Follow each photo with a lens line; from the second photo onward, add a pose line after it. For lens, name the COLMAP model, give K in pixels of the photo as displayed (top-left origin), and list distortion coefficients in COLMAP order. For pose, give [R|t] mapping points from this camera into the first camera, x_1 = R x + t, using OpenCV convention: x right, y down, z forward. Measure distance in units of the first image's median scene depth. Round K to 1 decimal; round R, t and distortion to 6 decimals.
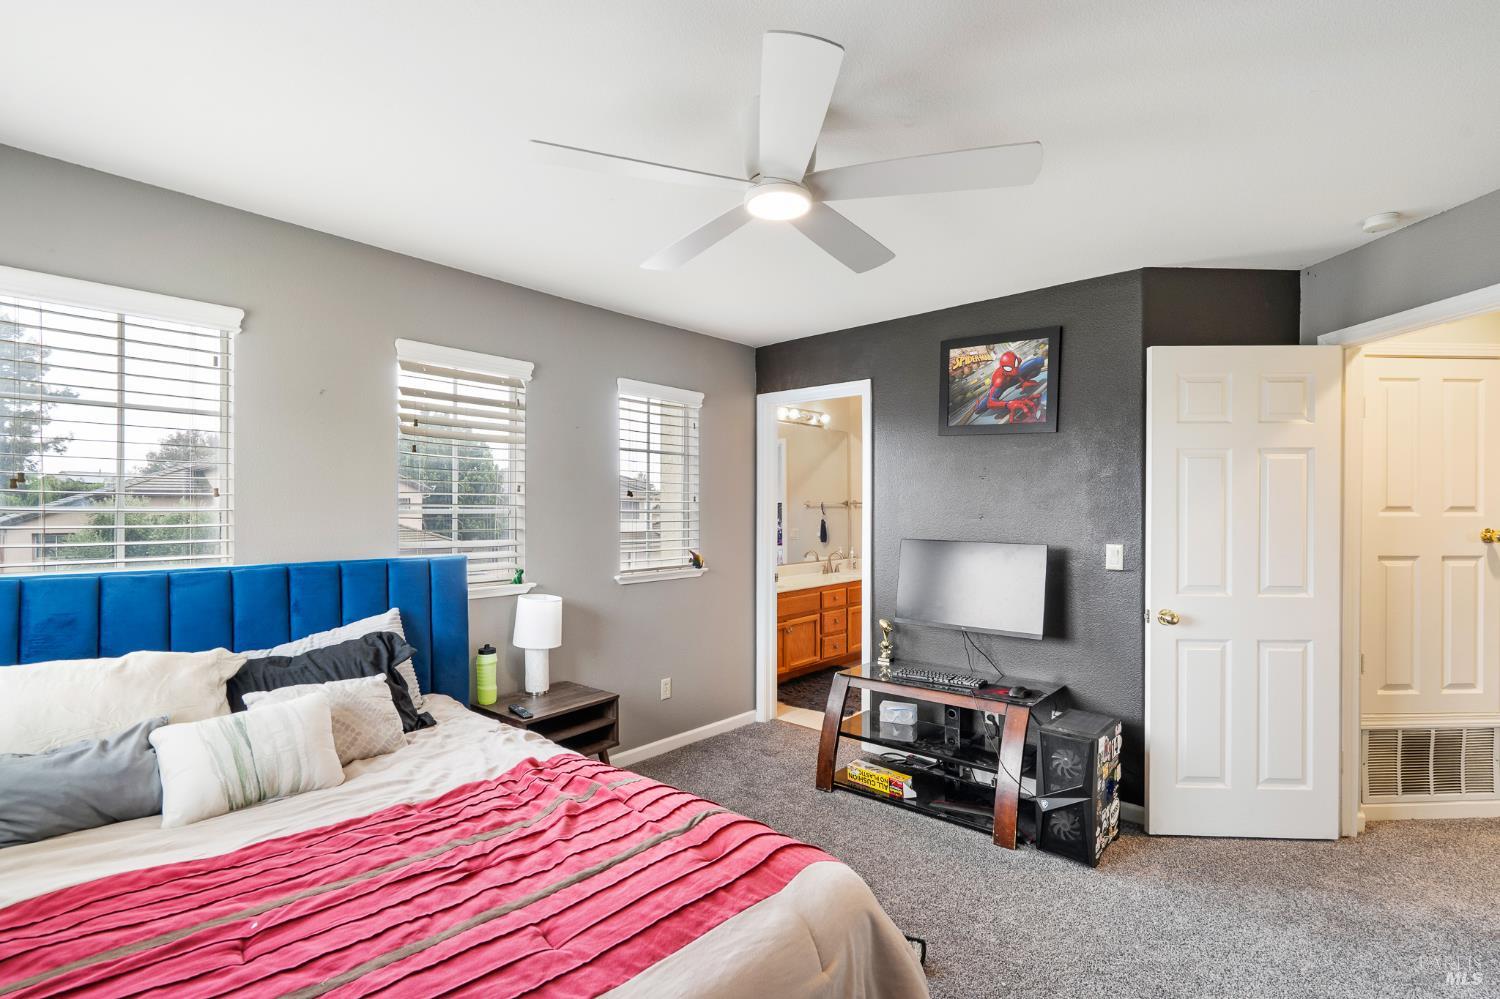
lens RADIAL K [[683.5, 0, 762.2], [0, 683.5, 511.7], [0, 0, 1]] dist [-0.008250, 0.004804]
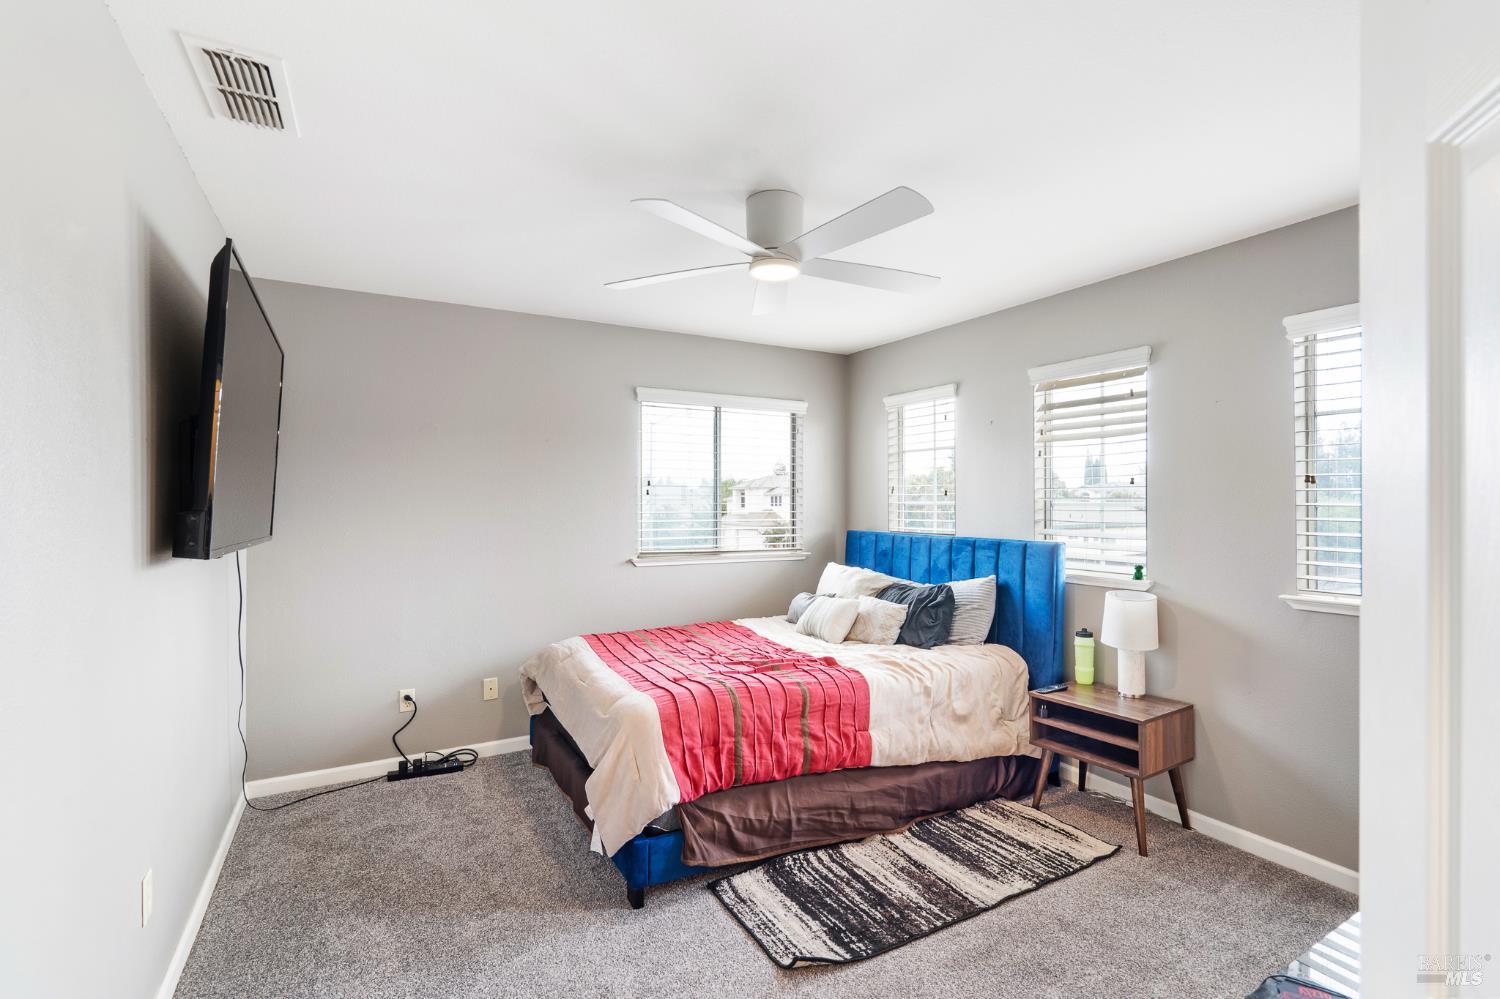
lens RADIAL K [[683.5, 0, 763.5], [0, 683.5, 496.9], [0, 0, 1]] dist [-0.008250, 0.004804]
pose [[-0.313078, -0.009751, -0.949677, 0.760087], [-0.008257, 0.999937, -0.007545, 0.000846], [0.949692, 0.005479, -0.313139, 0.840111]]
